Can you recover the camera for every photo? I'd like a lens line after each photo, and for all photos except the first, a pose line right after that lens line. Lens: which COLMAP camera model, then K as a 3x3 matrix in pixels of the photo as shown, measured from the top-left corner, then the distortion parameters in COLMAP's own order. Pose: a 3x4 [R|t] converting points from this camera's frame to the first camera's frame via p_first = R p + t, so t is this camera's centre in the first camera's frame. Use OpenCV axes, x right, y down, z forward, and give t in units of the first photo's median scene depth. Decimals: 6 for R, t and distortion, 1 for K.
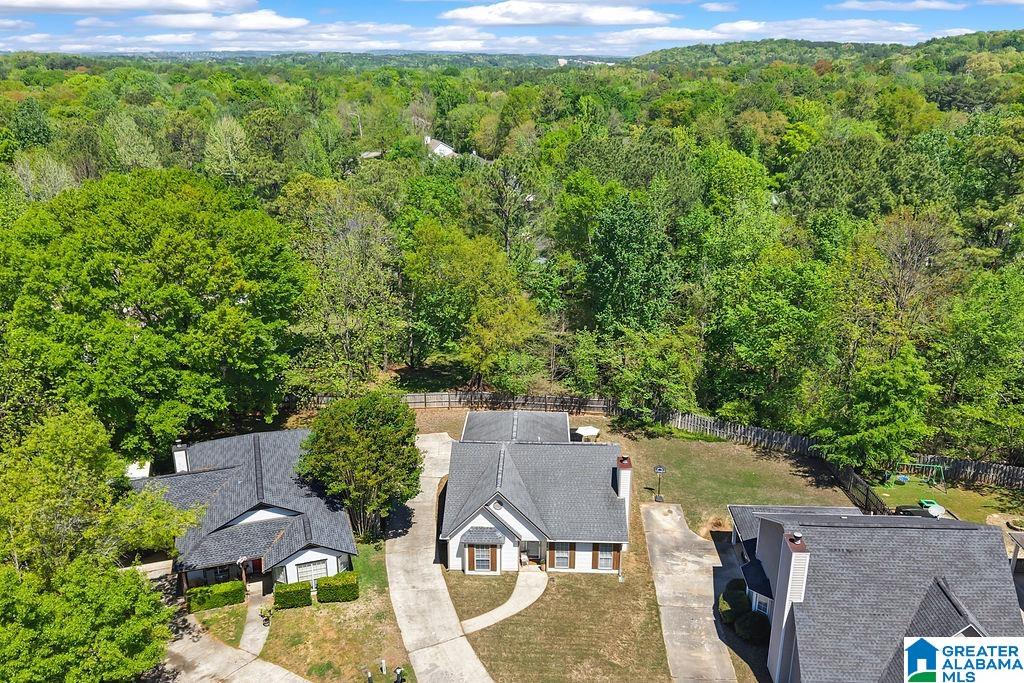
lens RADIAL K [[804.2, 0, 512.0], [0, 804.2, 341.5], [0, 0, 1]] dist [0.088173, -0.134693]
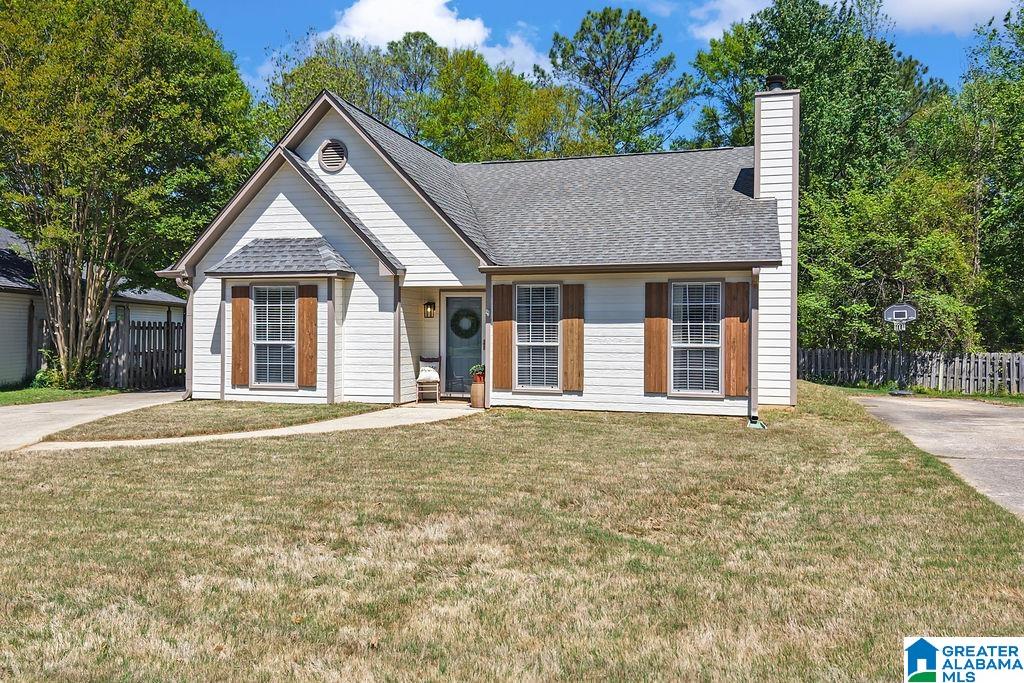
lens RADIAL K [[804.2, 0, 512.0], [0, 804.2, 341.5], [0, 0, 1]] dist [0.088173, -0.134693]
pose [[0.972086, 0.010014, -0.234410, 0.119183], [-0.084077, 0.947604, -0.308184, 0.352696], [0.219042, 0.319290, 0.921995, 0.740779]]
